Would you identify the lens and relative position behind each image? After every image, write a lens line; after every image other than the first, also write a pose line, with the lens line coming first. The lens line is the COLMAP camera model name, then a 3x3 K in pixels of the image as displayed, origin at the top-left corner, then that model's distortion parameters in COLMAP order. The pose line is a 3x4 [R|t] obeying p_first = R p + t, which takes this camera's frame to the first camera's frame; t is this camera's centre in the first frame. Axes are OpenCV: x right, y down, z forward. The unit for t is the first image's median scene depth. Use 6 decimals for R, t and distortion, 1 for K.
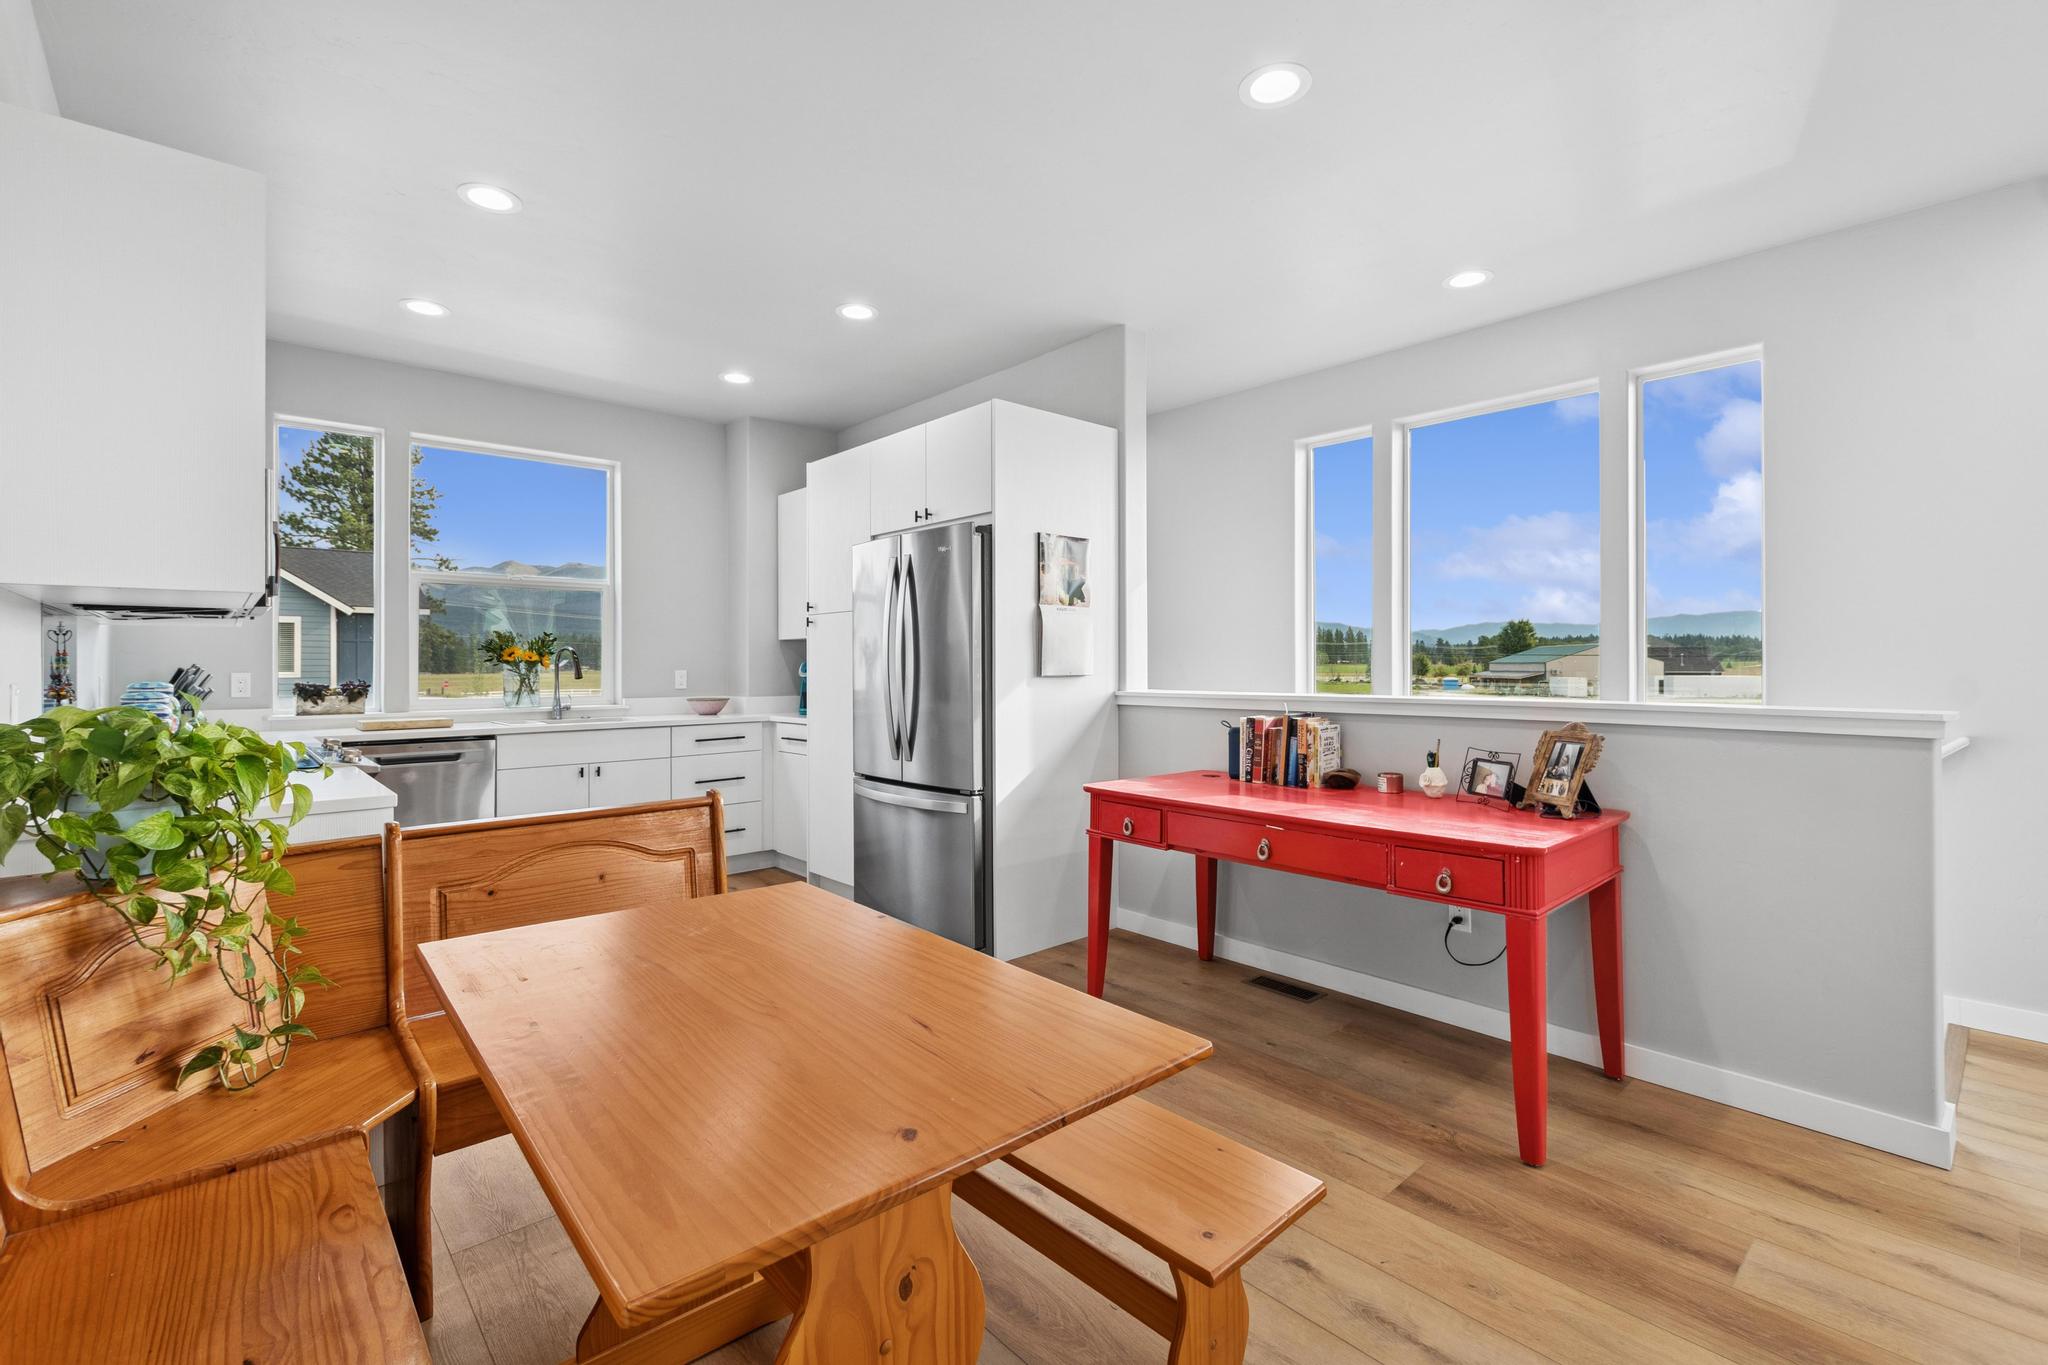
lens RADIAL K [[894.3, 0, 1024.0], [0, 894.3, 682.5], [0, 0, 1]] dist [-0.000219, -0.000099]
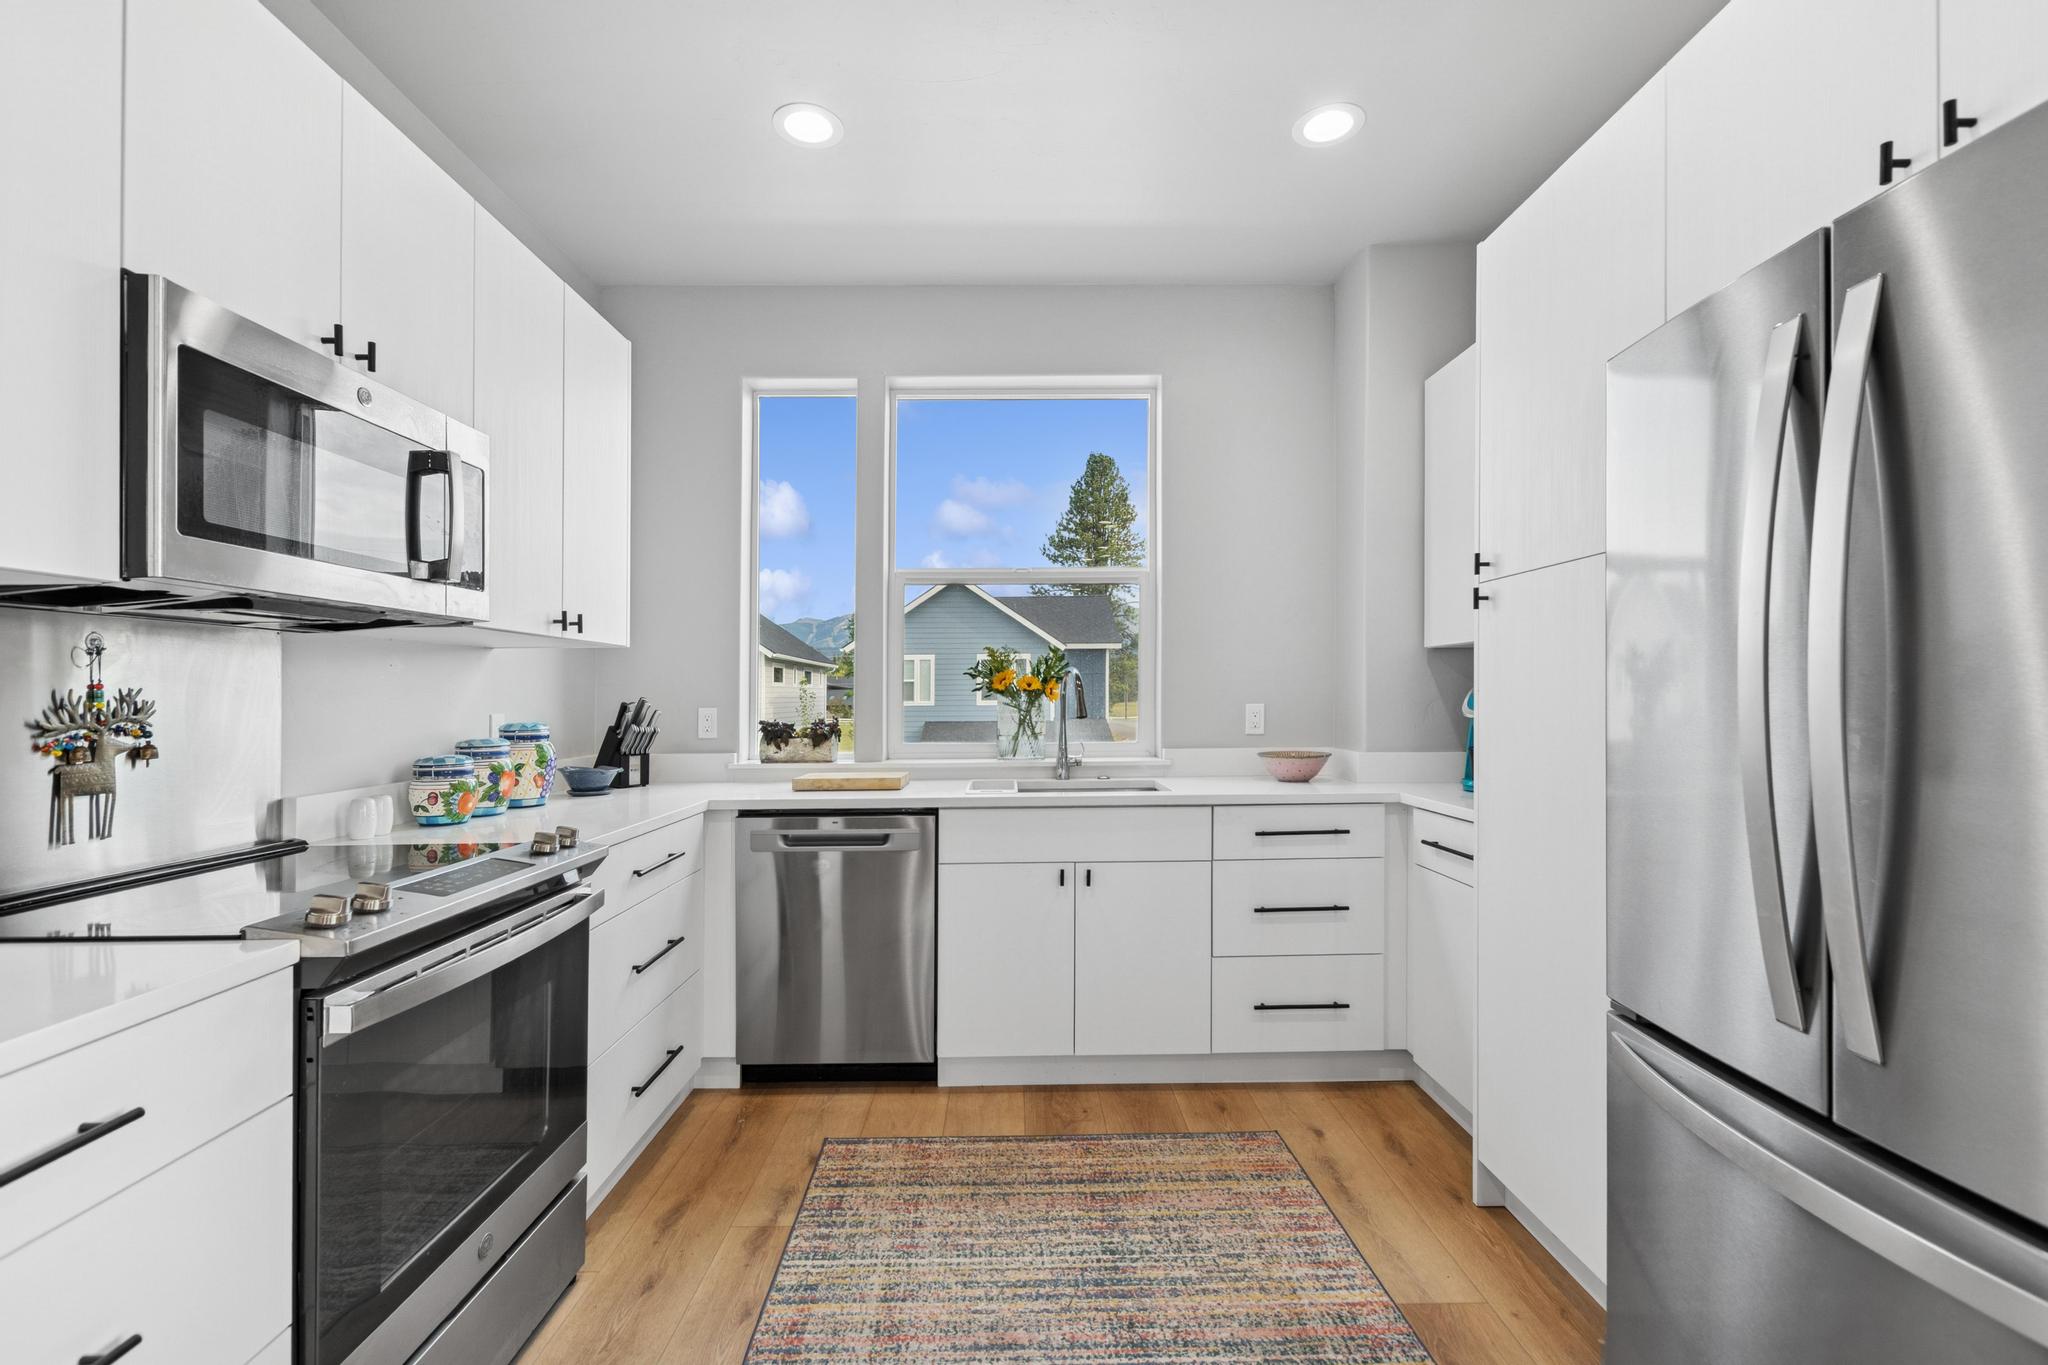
lens RADIAL K [[894.3, 0, 1024.0], [0, 894.3, 682.5], [0, 0, 1]] dist [-0.000219, -0.000099]
pose [[0.745808, -0.012470, -0.666044, -0.105362], [-0.007424, 0.999607, -0.027027, -0.011774], [0.666120, 0.025101, 0.745422, 0.490022]]
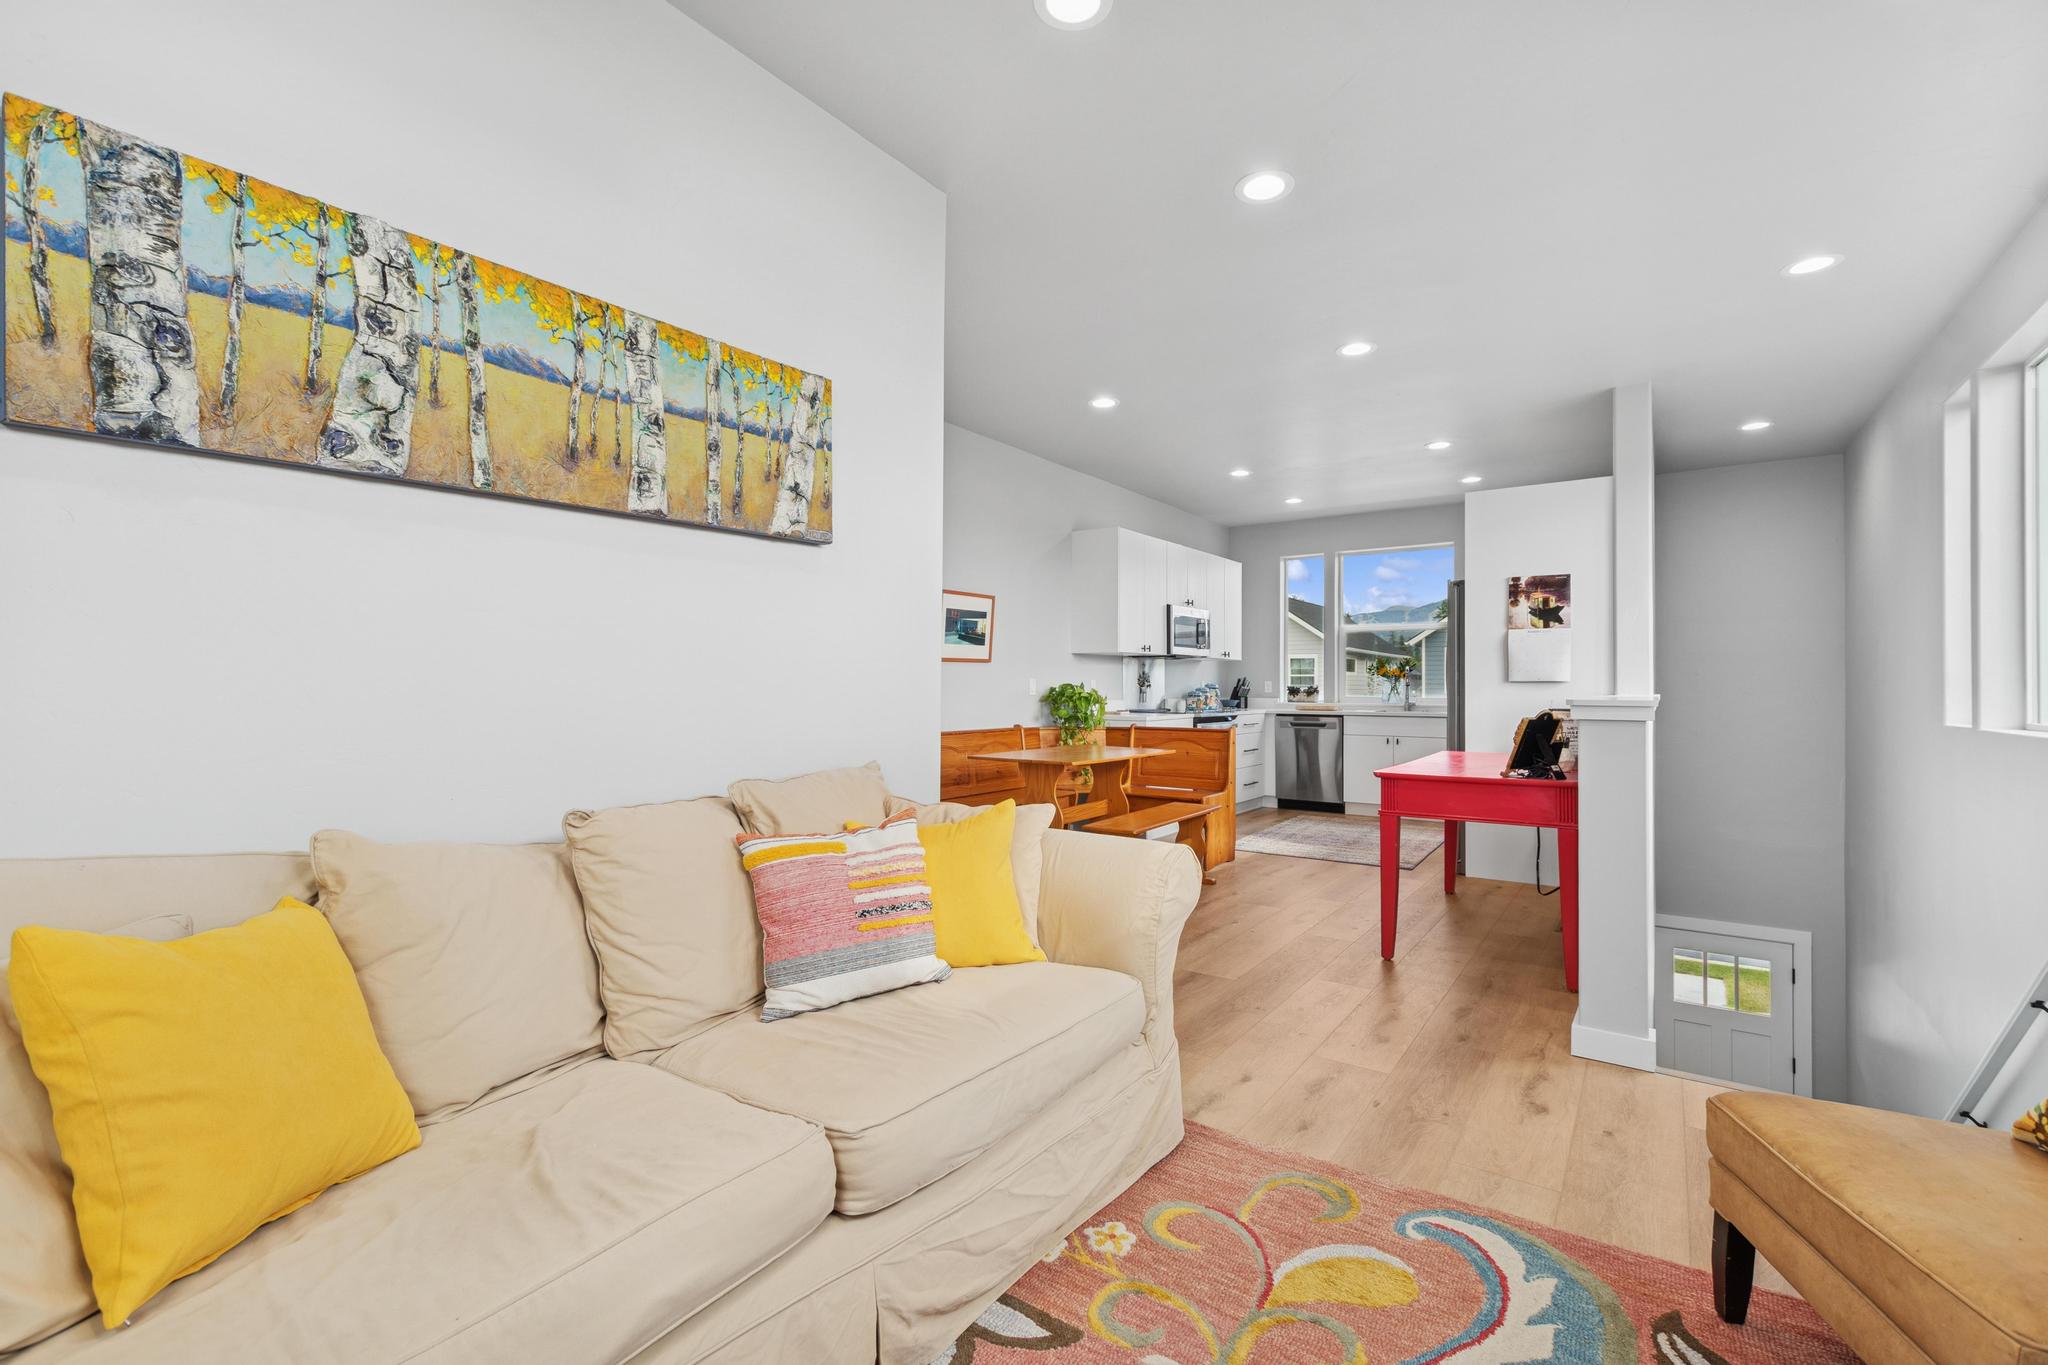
lens RADIAL K [[894.3, 0, 1024.0], [0, 894.3, 682.5], [0, 0, 1]] dist [-0.000219, -0.000099]
pose [[0.210548, -0.001749, -0.977582, 0.914178], [-0.022416, 0.999727, -0.006617, 0.016184], [0.977326, 0.023307, 0.210451, -0.019819]]
